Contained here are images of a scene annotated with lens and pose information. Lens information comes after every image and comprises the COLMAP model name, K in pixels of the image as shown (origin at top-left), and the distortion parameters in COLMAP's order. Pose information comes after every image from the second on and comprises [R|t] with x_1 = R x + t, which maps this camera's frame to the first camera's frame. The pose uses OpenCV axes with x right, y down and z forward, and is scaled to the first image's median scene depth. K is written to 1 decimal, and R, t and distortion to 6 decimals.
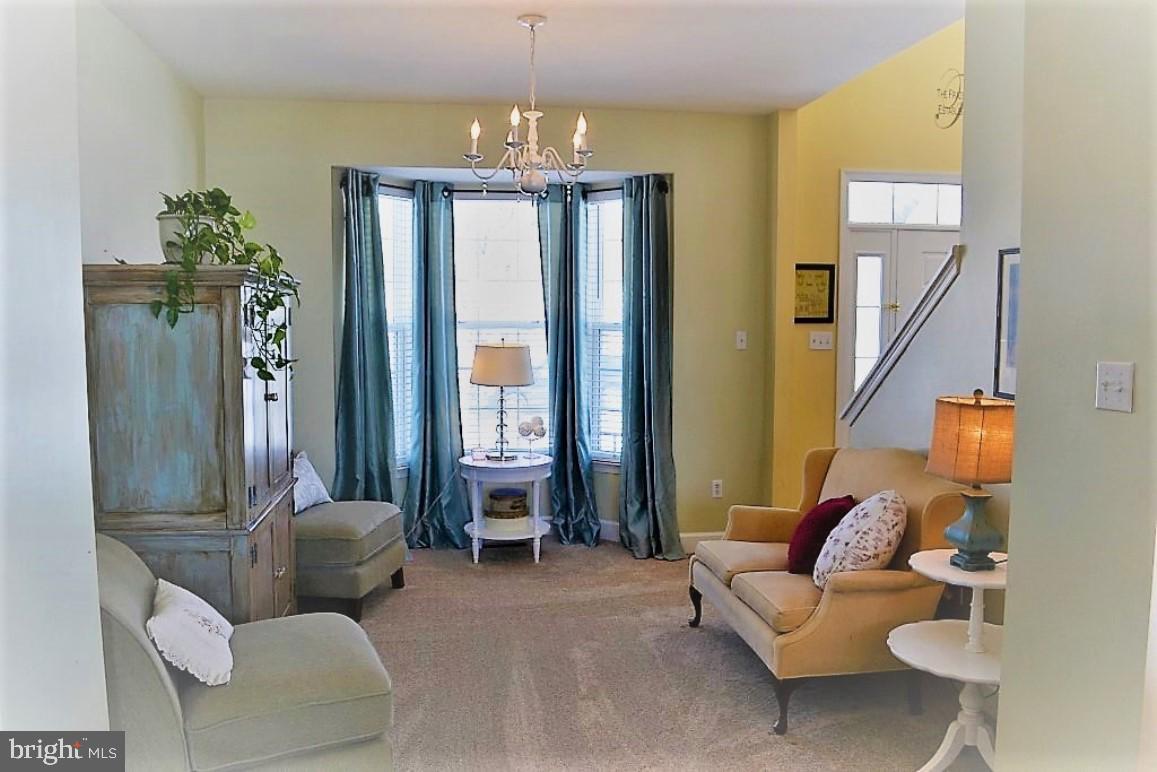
lens RADIAL K [[926.3, 0, 579.1], [0, 926.3, 379.1], [0, 0, 1]] dist [-0.084730, 0.006661]
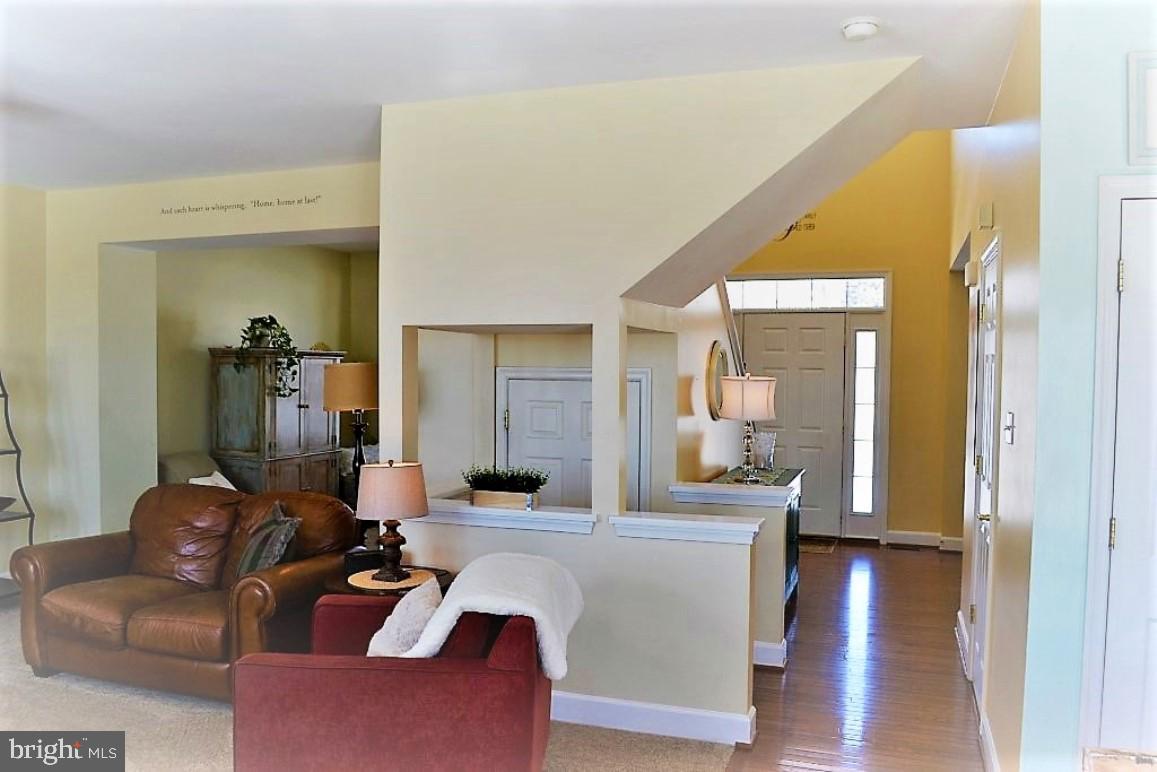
lens RADIAL K [[926.3, 0, 576.8], [0, 926.3, 389.3], [0, 0, 1]] dist [-0.084730, 0.006661]
pose [[0.871168, 0.009800, -0.490888, 1.516688], [-0.044315, 0.997290, -0.058734, 0.088446], [0.488982, 0.072921, 0.869241, -0.685323]]
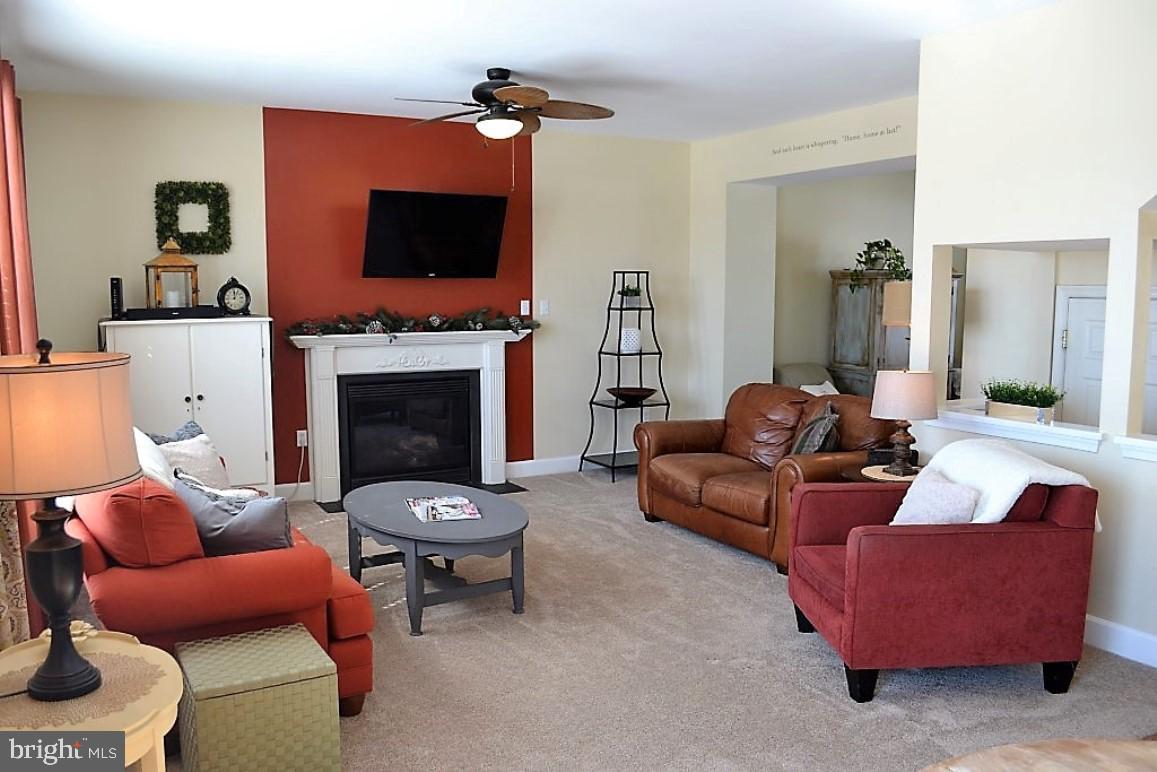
lens RADIAL K [[926.3, 0, 579.8], [0, 926.3, 393.9], [0, 0, 1]] dist [-0.084730, 0.006661]
pose [[0.324269, 0.098680, -0.940804, 1.821349], [-0.083773, 0.993632, 0.075346, 0.098303], [0.942248, 0.054382, 0.330471, -0.630408]]
